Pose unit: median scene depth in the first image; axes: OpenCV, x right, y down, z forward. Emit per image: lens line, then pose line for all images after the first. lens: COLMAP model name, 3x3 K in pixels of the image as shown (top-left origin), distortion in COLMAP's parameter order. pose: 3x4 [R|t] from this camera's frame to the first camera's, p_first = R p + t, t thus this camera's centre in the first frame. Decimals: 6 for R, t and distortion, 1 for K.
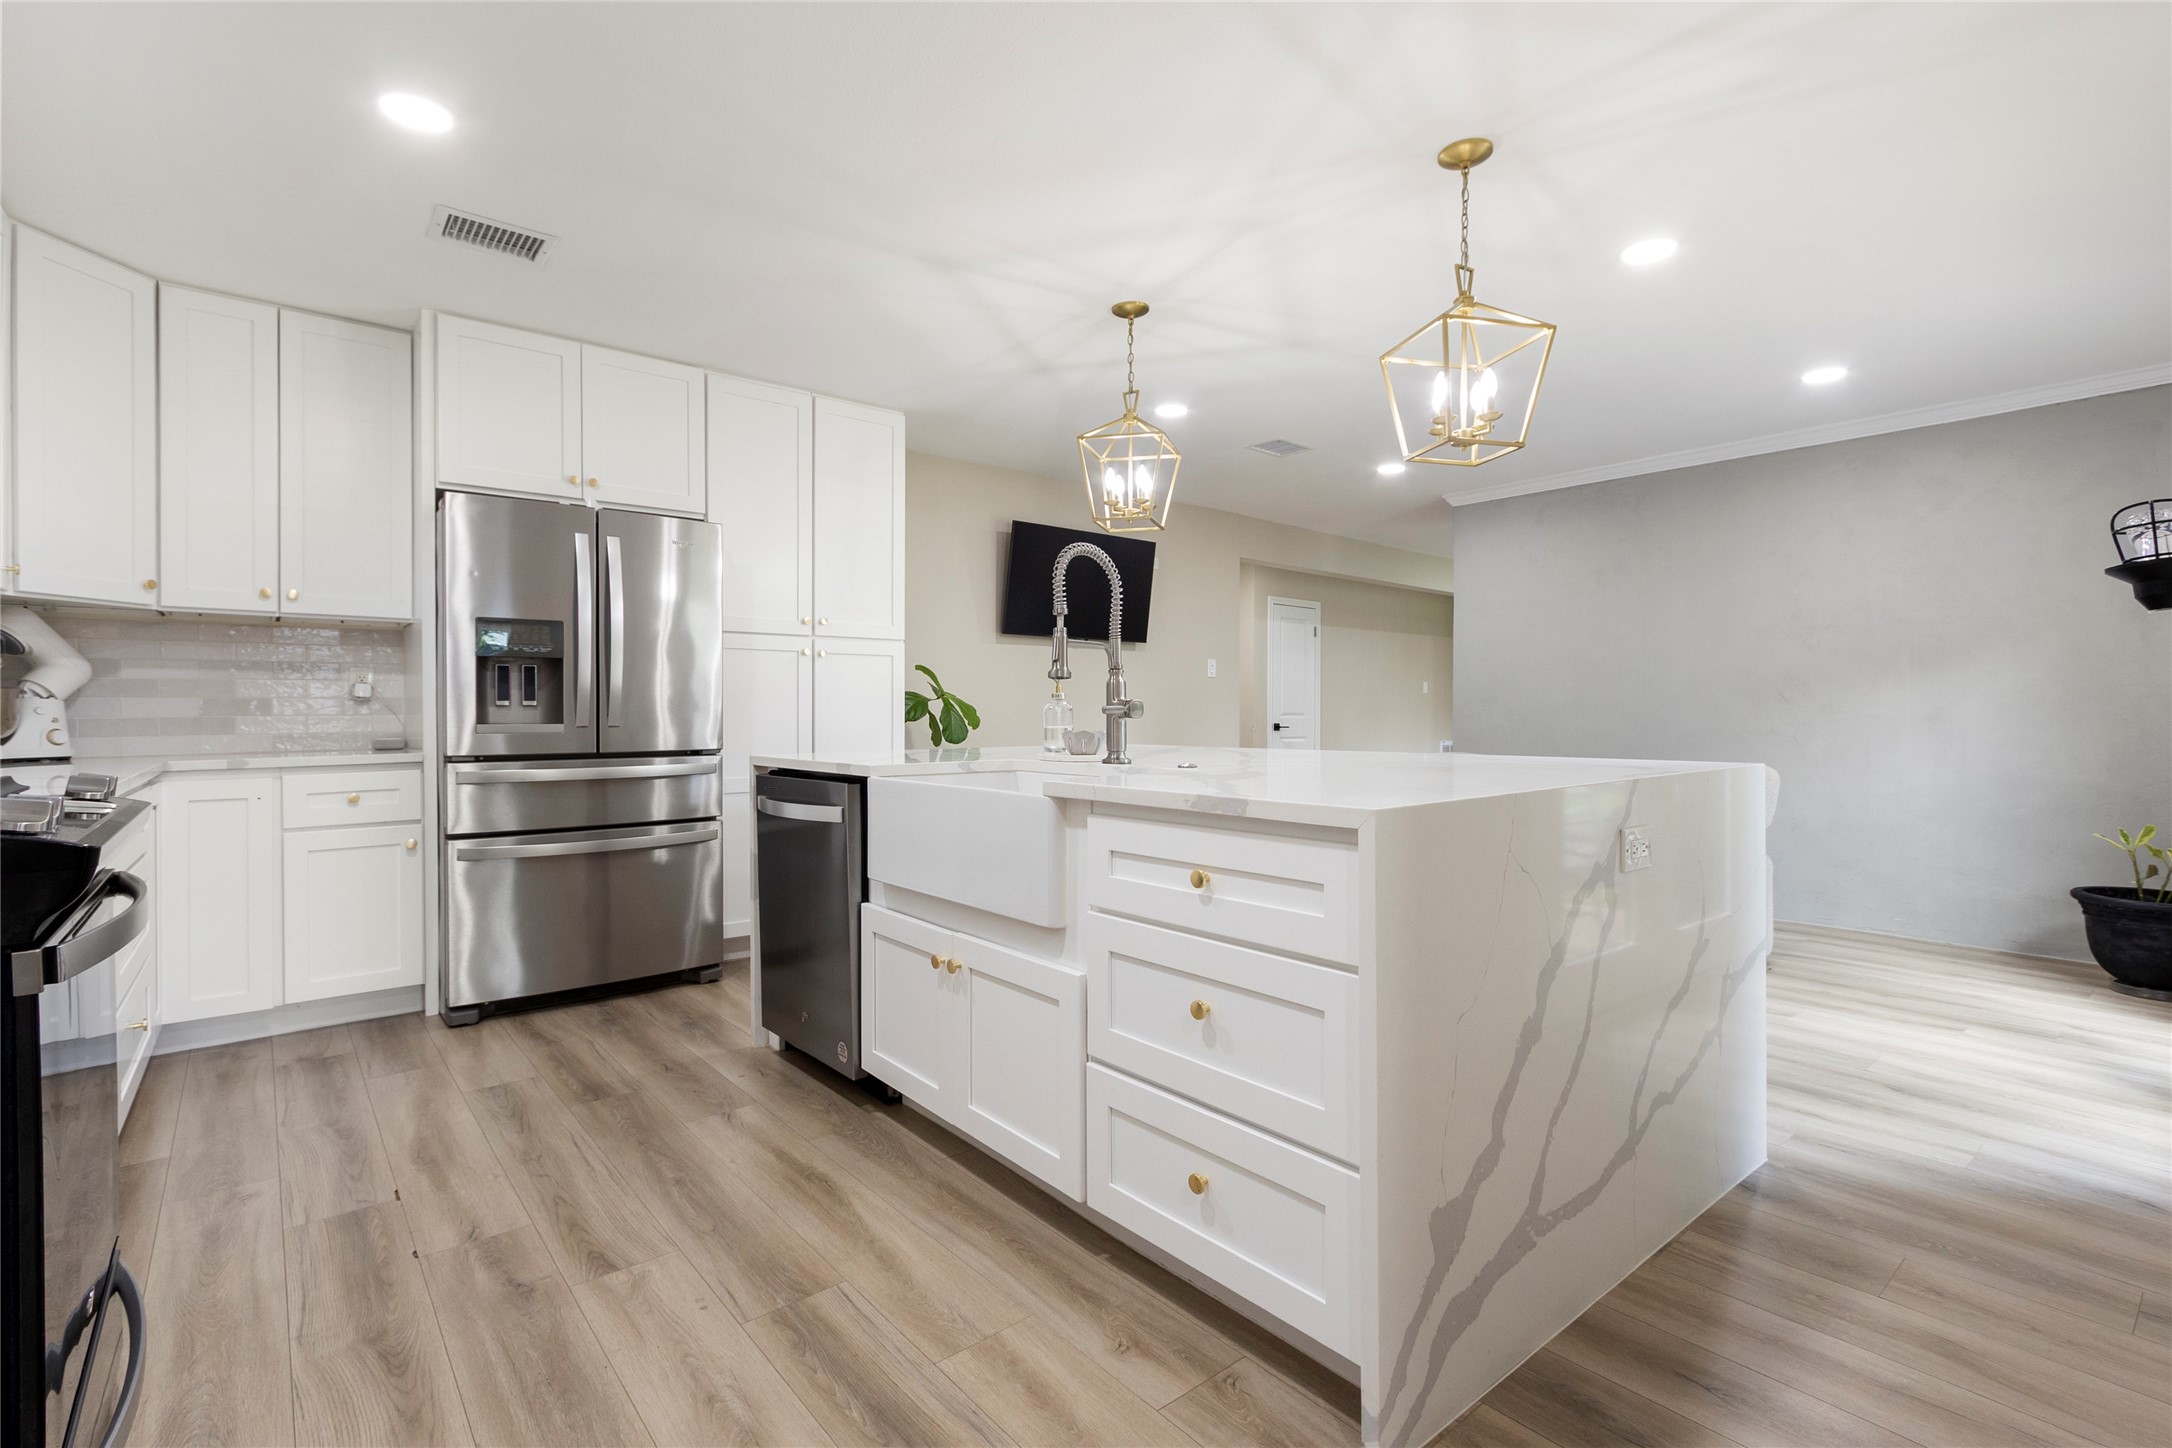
lens RADIAL K [[988.6, 0, 1083.5], [0, 988.6, 718.7], [0, 0, 1]] dist [0.001268, -0.000395]
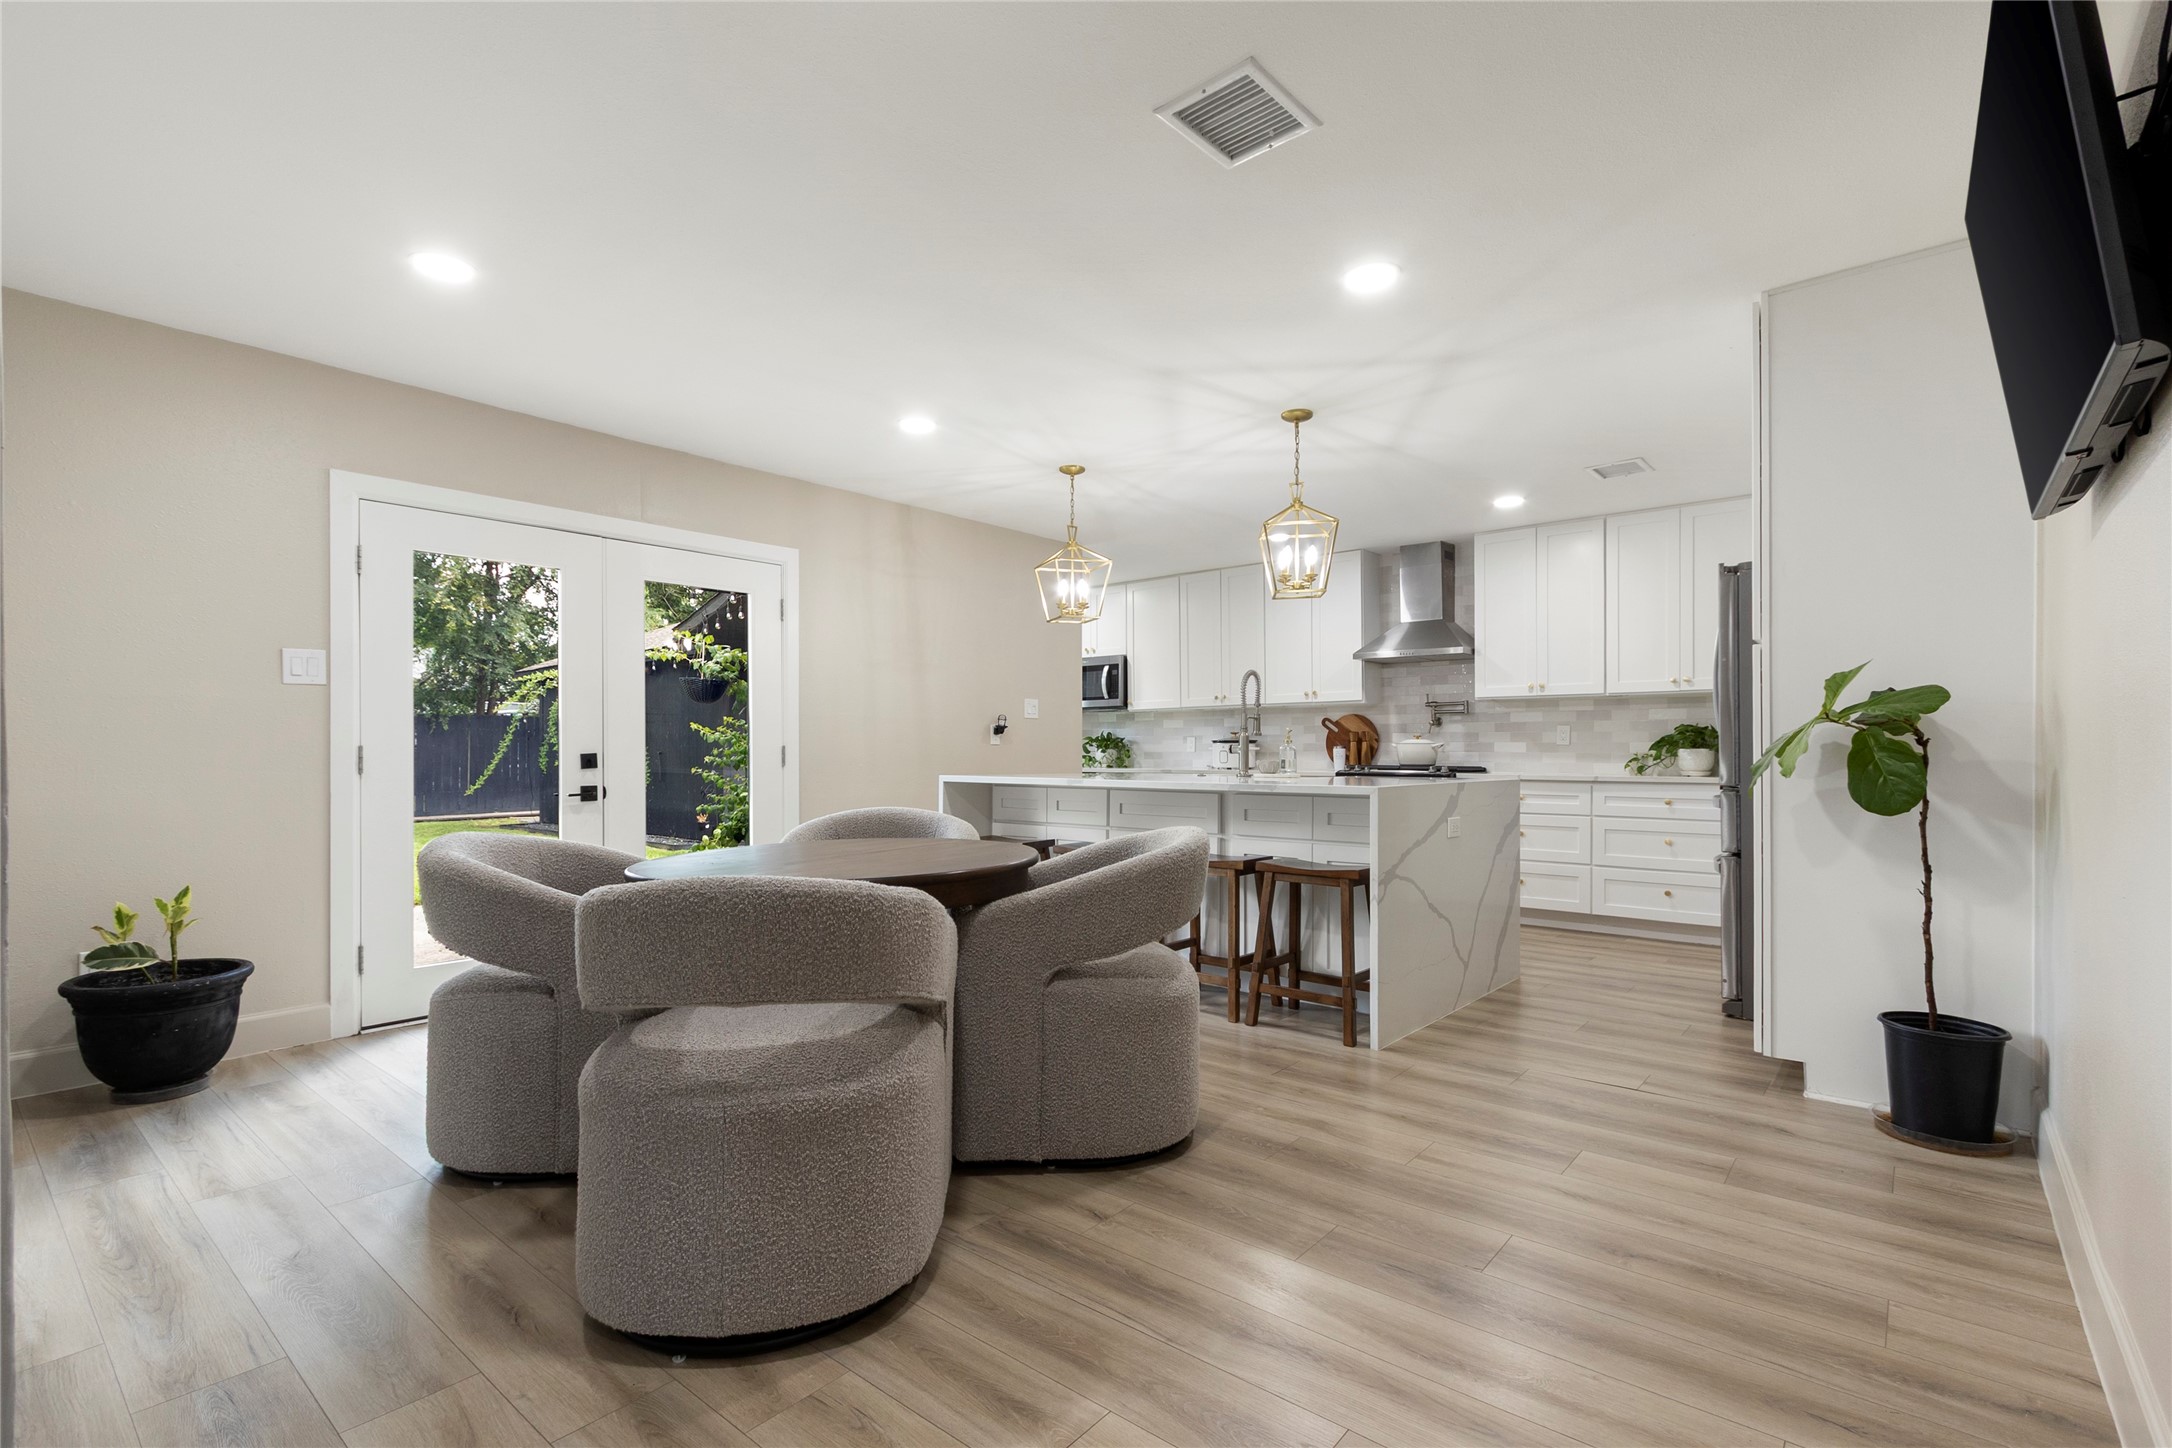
lens RADIAL K [[984.2, 0, 1080.2], [0, 984.2, 750.5], [0, 0, 1]] dist [0.001556, 0.000145]
pose [[-0.985431, 0.000975, -0.170072, 0.614001], [0.000215, 0.999990, 0.004481, -0.013857], [0.170075, 0.004379, -0.985421, 2.564049]]
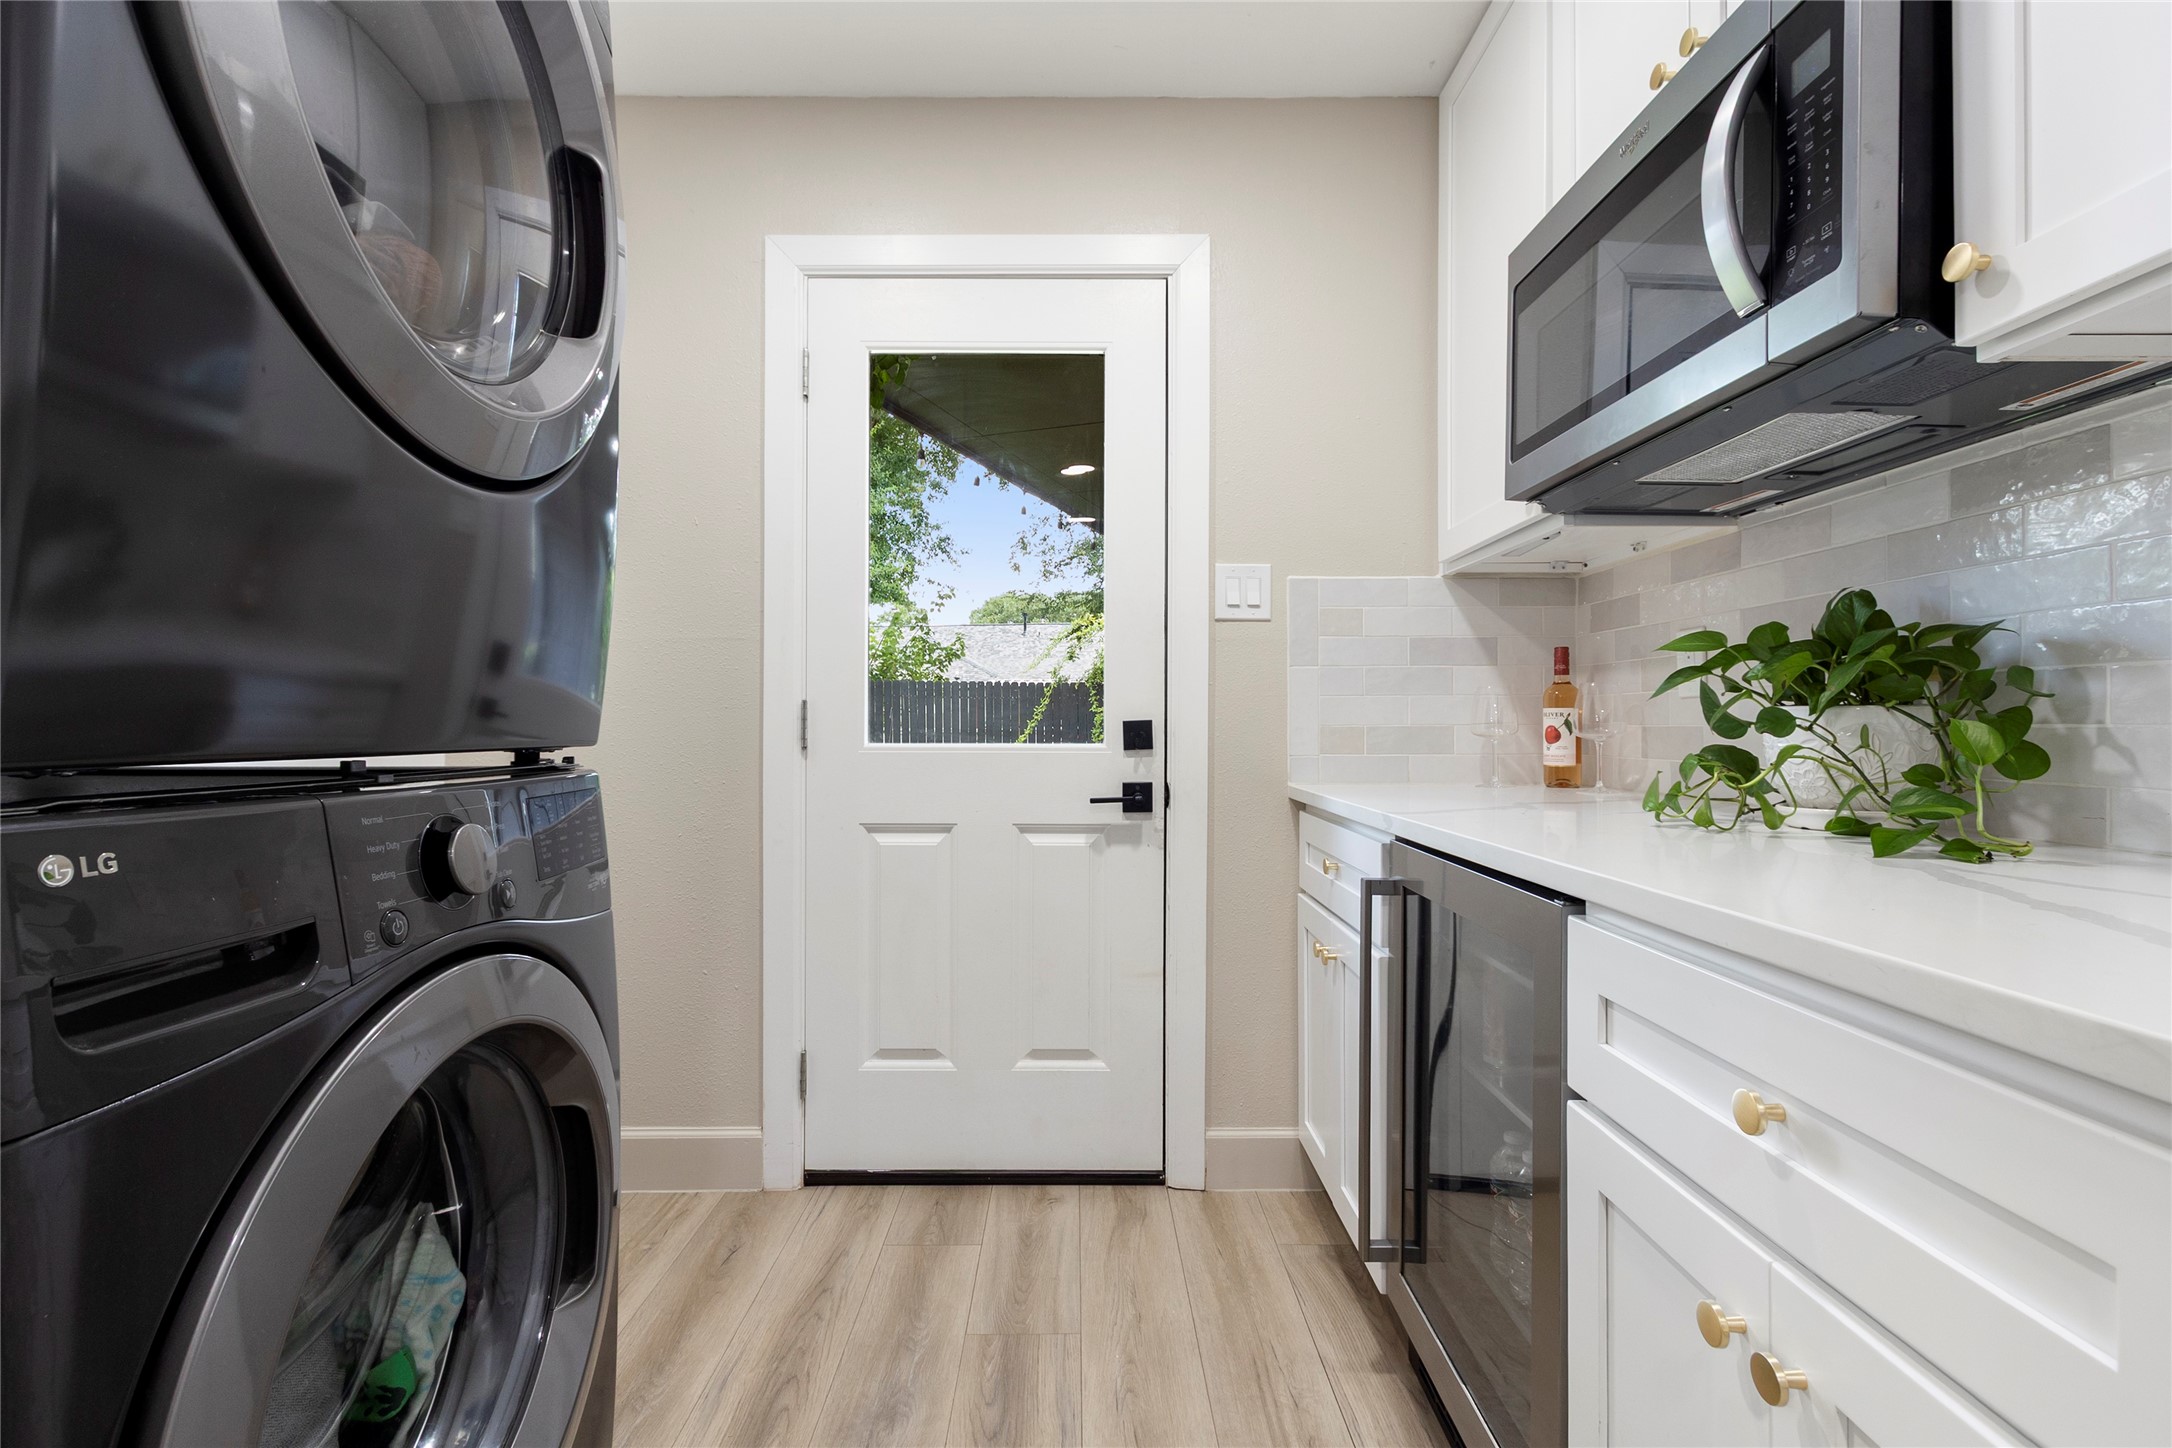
lens RADIAL K [[1014.2, 0, 1039.2], [0, 1014.2, 722.8], [0, 0, 1]] dist [0.000429, -0.000017]
pose [[-0.766891, -0.003442, 0.641769, 0.000212], [0.001772, 0.999970, 0.007481, -0.001912], [-0.641775, 0.006875, -0.766862, 0.180247]]
